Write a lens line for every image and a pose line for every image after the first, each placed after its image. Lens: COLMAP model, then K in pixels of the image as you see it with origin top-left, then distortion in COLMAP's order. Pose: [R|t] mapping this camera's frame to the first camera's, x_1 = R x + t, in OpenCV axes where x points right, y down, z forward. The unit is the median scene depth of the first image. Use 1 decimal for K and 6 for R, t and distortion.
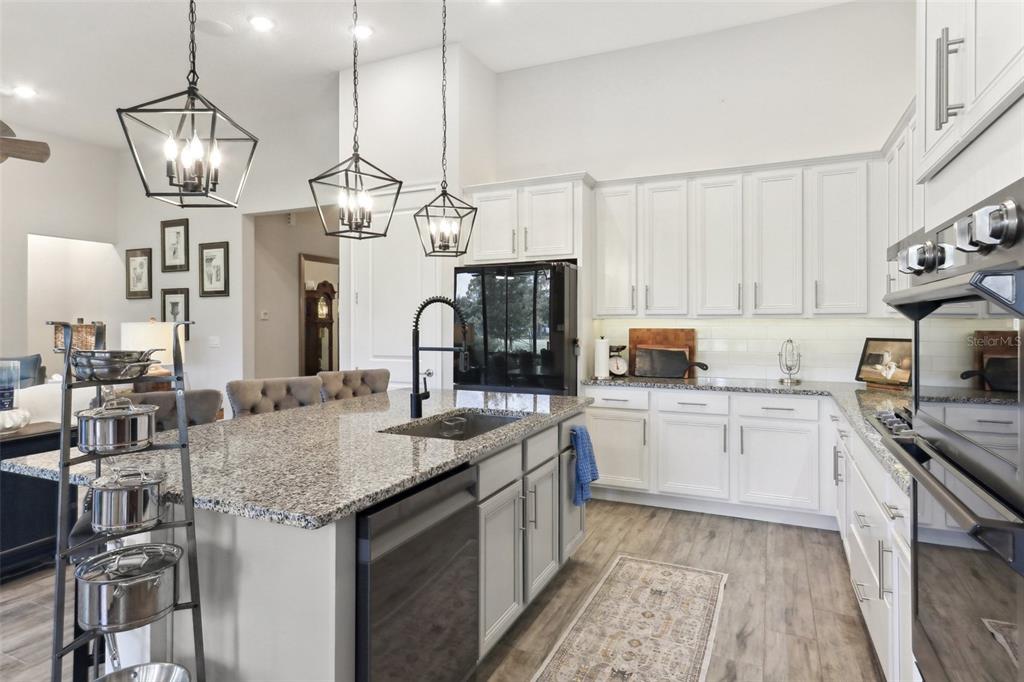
lens RADIAL K [[579.8, 0, 505.4], [0, 579.8, 330.5], [0, 0, 1]] dist [0.008615, 0.000943]
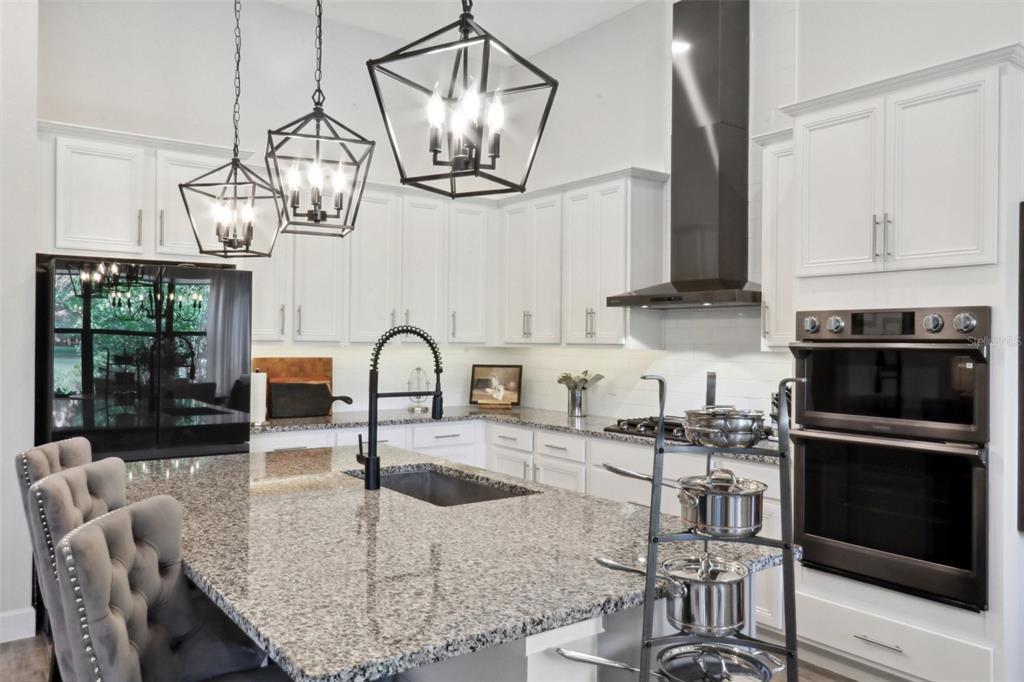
lens RADIAL K [[756.2, 0, 509.2], [0, 756.2, 340.6], [0, 0, 1]] dist [-0.005650, 0.007375]
pose [[0.476380, 0.007497, 0.879208, -0.616687], [0.000582, 0.999961, -0.008842, -0.020415], [-0.879239, 0.004724, 0.476357, 0.254583]]
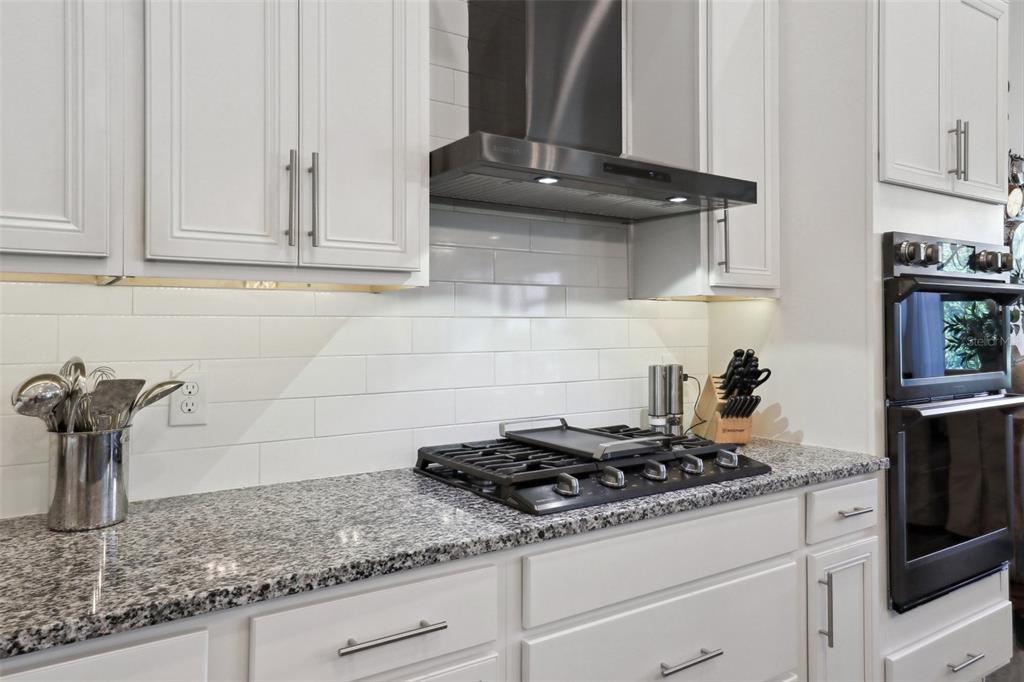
lens RADIAL K [[696.3, 0, 515.0], [0, 696.3, 330.3], [0, 0, 1]] dist [0.029358, 0.001199]
pose [[-0.856083, -0.005055, 0.516814, 0.241350], [0.007269, 0.999736, 0.021819, -0.000526], [-0.516788, 0.022436, -0.855819, 0.966173]]
